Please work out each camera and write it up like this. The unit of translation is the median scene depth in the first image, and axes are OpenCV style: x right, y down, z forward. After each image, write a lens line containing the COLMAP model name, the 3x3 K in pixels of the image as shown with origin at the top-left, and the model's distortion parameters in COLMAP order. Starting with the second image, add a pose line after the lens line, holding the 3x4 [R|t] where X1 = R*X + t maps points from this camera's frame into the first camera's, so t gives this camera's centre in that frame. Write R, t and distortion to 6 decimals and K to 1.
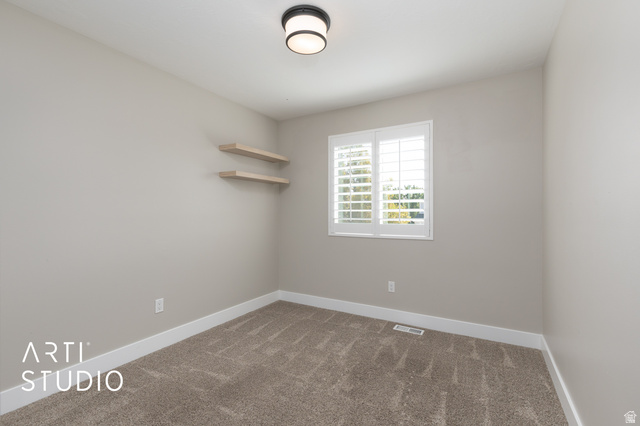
lens RADIAL K [[289.8, 0, 313.6], [0, 289.8, 214.3], [0, 0, 1]] dist [0.015057, -0.000037]
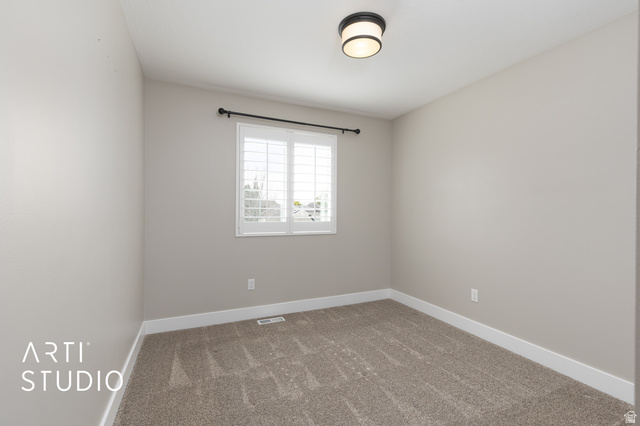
lens RADIAL K [[289.8, 0, 317.1], [0, 289.8, 214.7], [0, 0, 1]] dist [0.015057, -0.000037]
pose [[0.575088, -0.007328, 0.818059, -0.533994], [-0.001875, 0.999945, 0.010276, -0.002636], [-0.818089, -0.007443, 0.575043, 0.299905]]
